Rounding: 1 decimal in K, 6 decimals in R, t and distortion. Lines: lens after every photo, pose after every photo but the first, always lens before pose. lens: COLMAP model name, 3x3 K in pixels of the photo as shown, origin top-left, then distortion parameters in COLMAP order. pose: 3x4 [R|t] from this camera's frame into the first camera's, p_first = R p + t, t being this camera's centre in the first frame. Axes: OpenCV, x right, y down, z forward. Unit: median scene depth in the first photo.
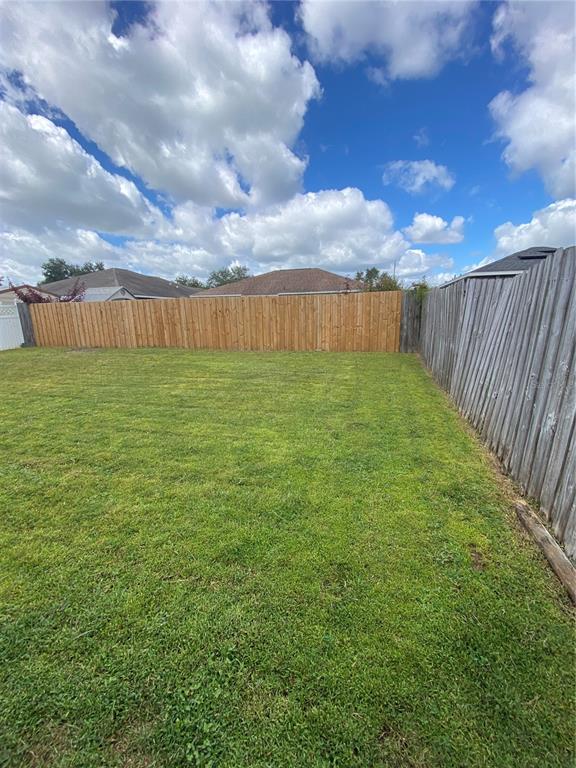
lens RADIAL K [[320.9, 0, 289.7], [0, 320.9, 386.8], [0, 0, 1]] dist [-0.004918, -0.001921]
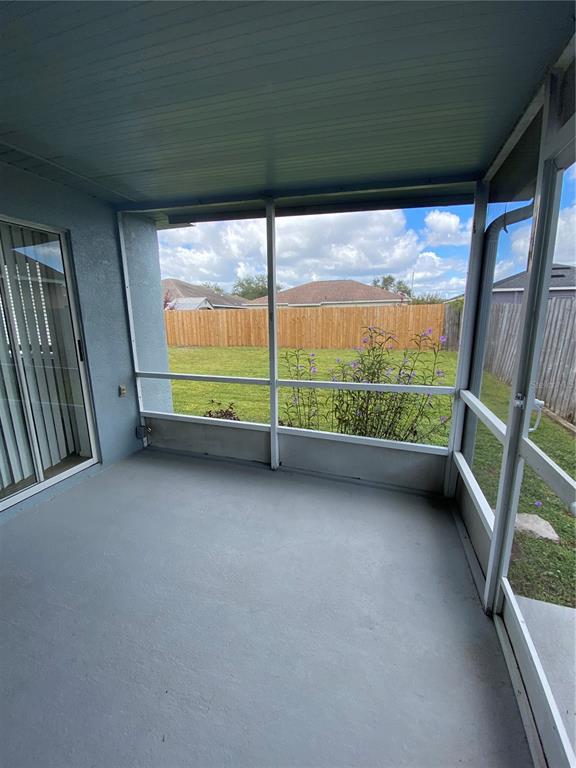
lens RADIAL K [[320.9, 0, 287.5], [0, 320.9, 384.6], [0, 0, 1]] dist [-0.004918, -0.001921]
pose [[0.999333, 0.012395, -0.034348, -0.190685], [-0.013149, 0.999676, -0.021794, 0.053791], [0.034067, 0.022231, 0.999172, -0.260418]]
